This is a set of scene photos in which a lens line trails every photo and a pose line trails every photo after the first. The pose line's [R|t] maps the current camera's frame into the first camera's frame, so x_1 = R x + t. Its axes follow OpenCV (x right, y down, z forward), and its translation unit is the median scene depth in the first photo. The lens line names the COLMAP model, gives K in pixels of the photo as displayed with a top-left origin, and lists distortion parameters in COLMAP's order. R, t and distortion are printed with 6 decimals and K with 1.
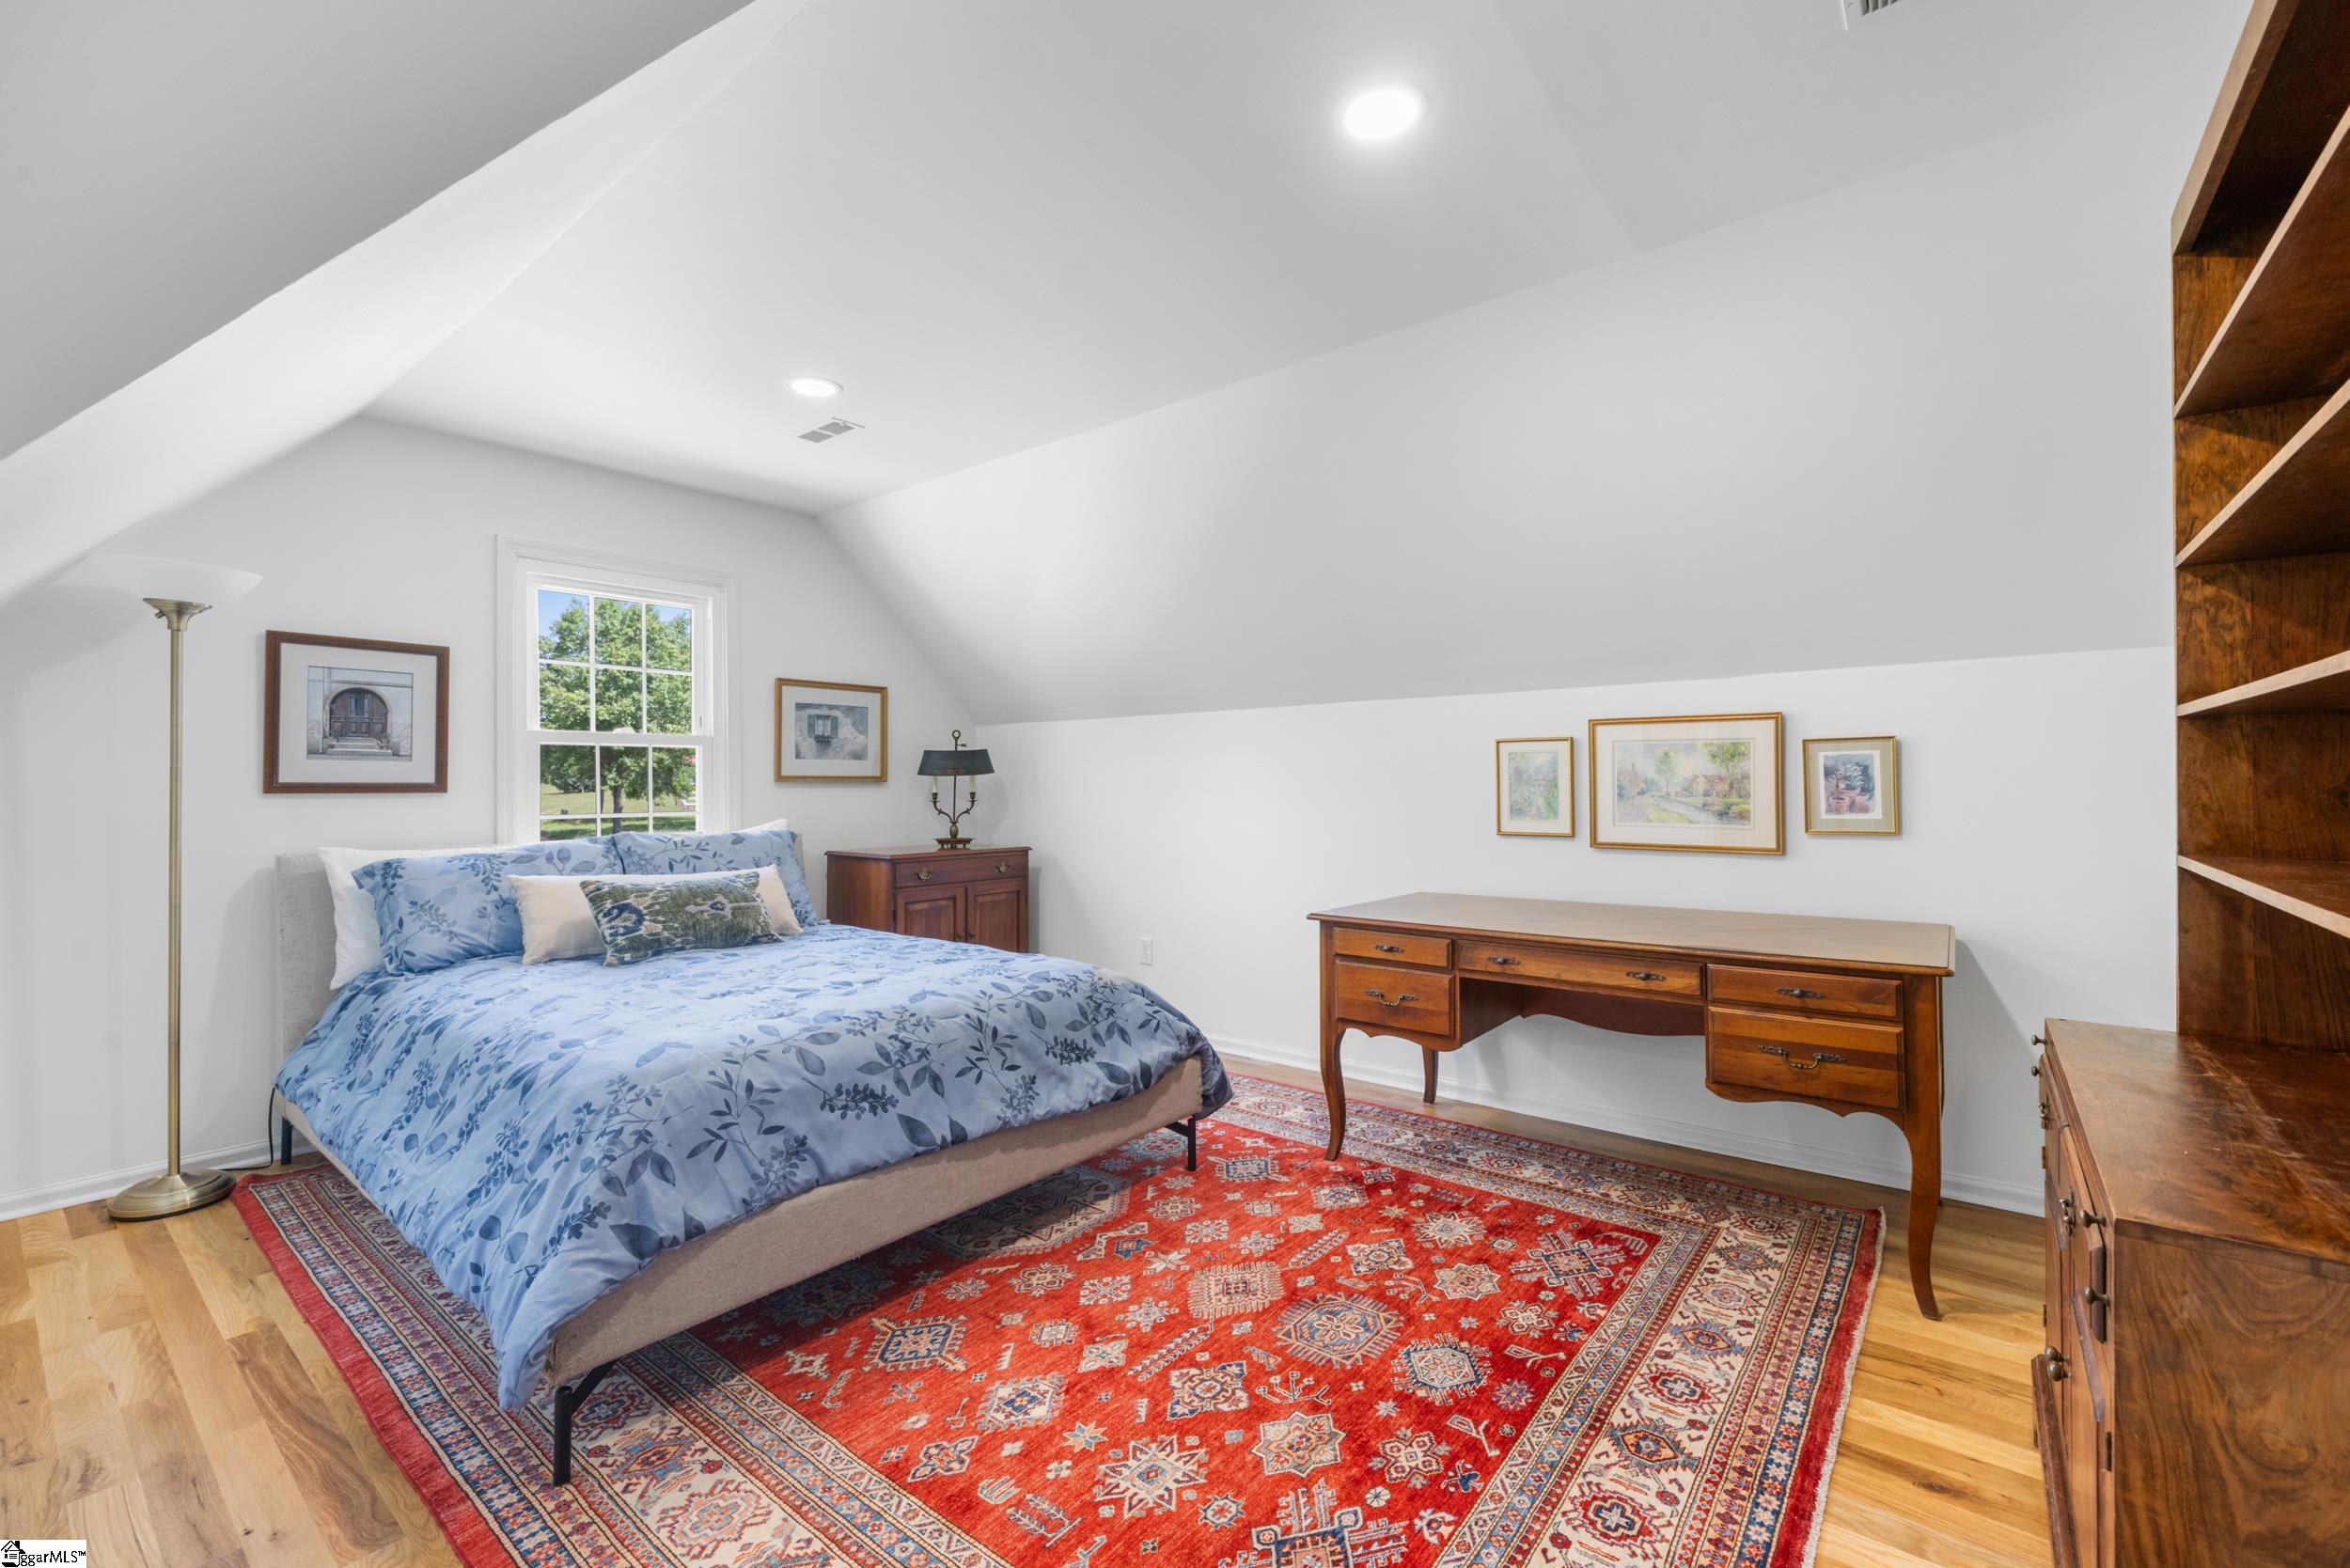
lens RADIAL K [[995.0, 0, 1151.5], [0, 995.0, 775.0], [0, 0, 1]] dist [0.000082, -0.000001]
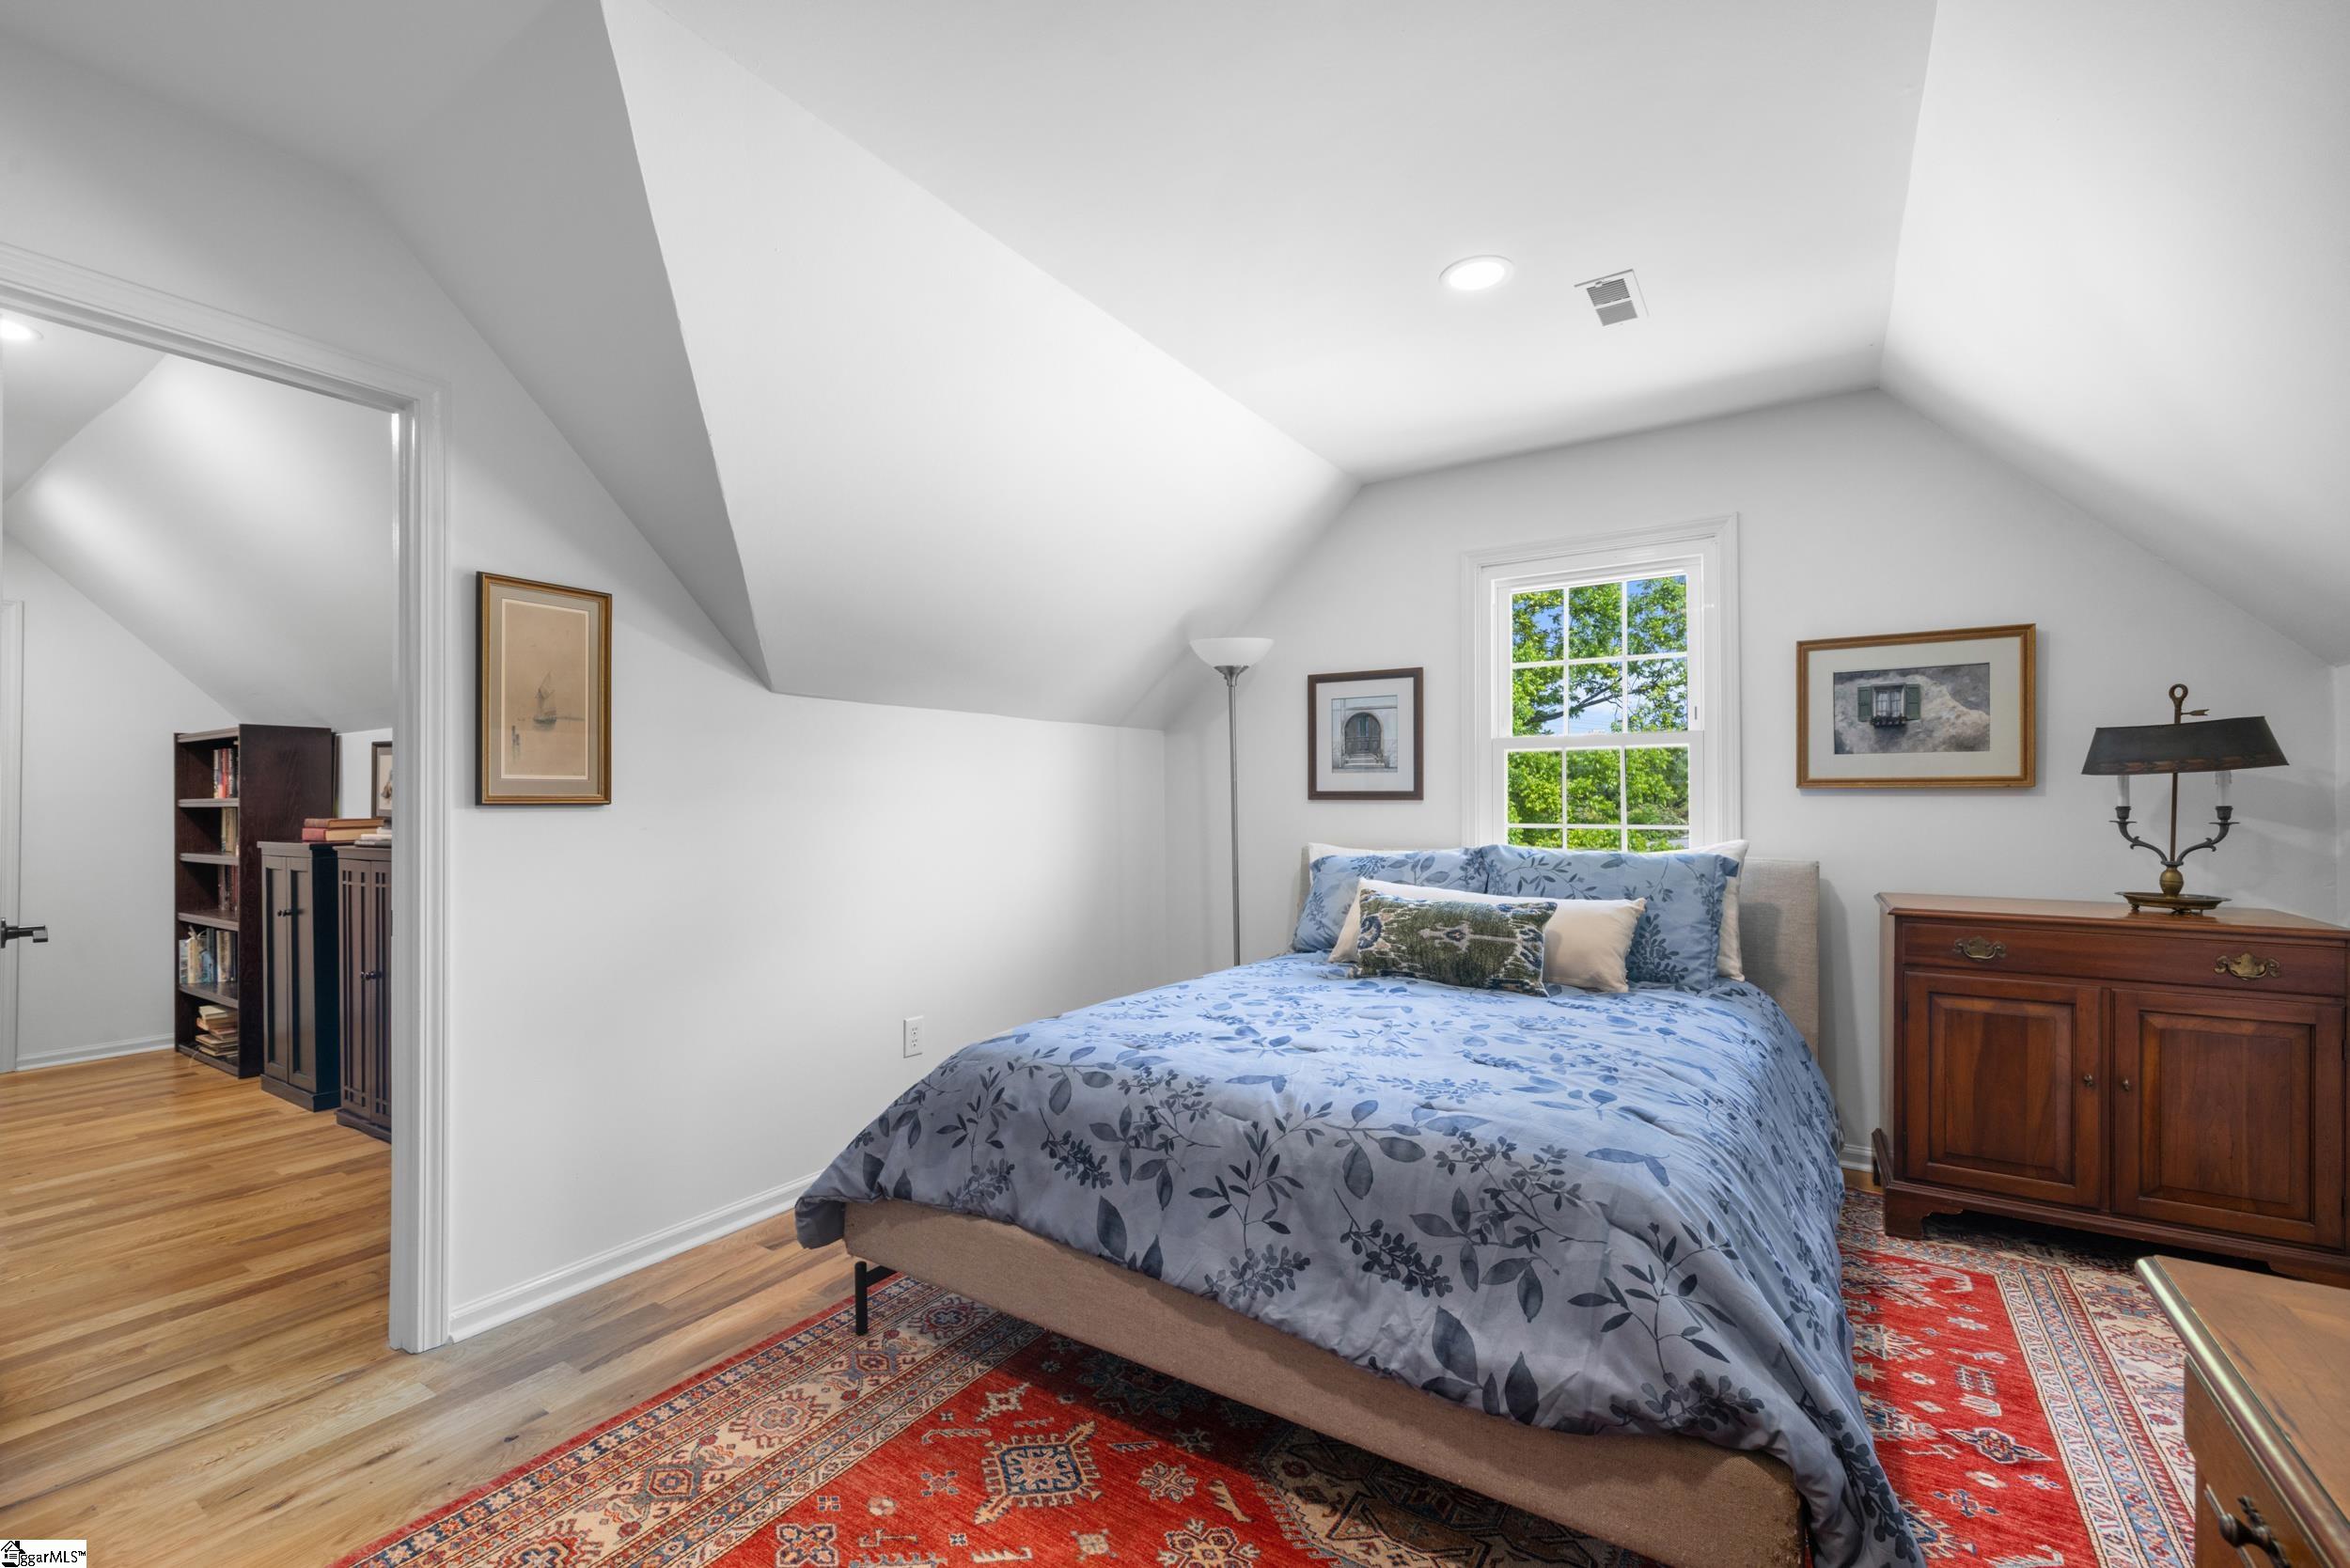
lens RADIAL K [[995.0, 0, 1176.6], [0, 995.0, 797.5], [0, 0, 1]] dist [0.000082, -0.000001]
pose [[0.116692, 0.005625, -0.993152, 0.386783], [0.013506, 0.999883, 0.007250, 0.003697], [0.993076, -0.014259, 0.116602, 0.660875]]
